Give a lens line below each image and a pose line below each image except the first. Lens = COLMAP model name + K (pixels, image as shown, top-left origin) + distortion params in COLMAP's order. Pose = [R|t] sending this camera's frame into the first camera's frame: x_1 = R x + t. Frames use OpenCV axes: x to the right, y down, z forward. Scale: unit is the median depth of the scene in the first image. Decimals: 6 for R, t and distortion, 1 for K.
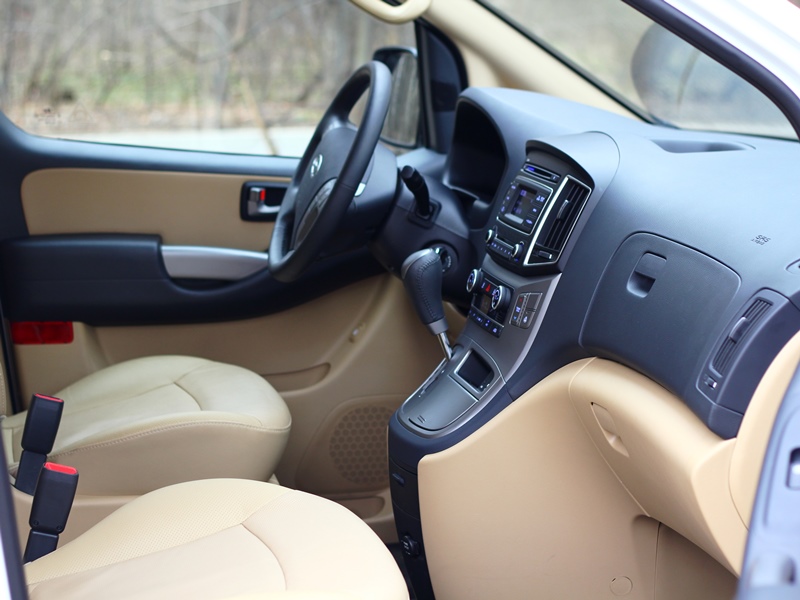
lens RADIAL K [[2495.5, 0, 400.0], [0, 2495.5, 300.0], [0, 0, 1]] dist [-0.204971, 0.410459]
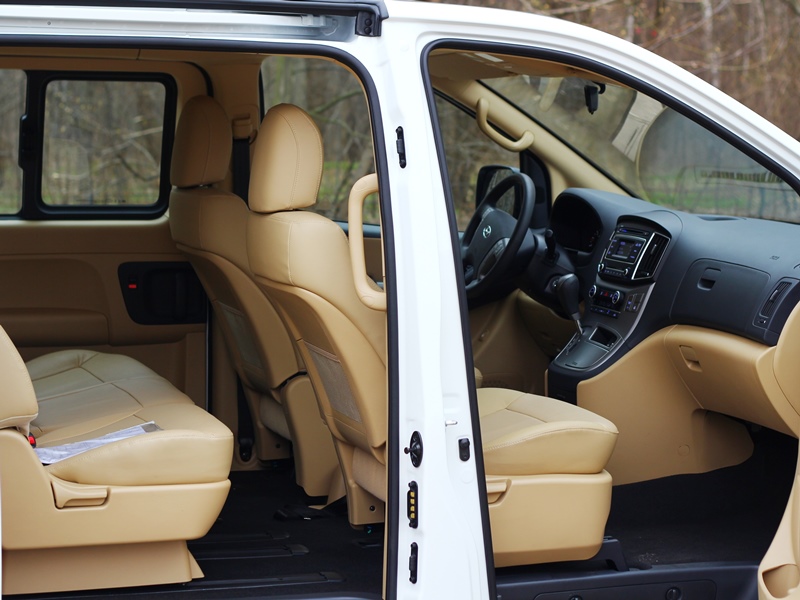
lens RADIAL K [[2495.5, 0, 400.0], [0, 2495.5, 300.0], [0, 0, 1]] dist [-0.204971, 0.410459]
pose [[0.995175, -0.003732, 0.098046, -0.311071], [0.008538, 0.998780, -0.048644, 0.092057], [-0.097744, 0.049246, 0.993992, -0.860573]]
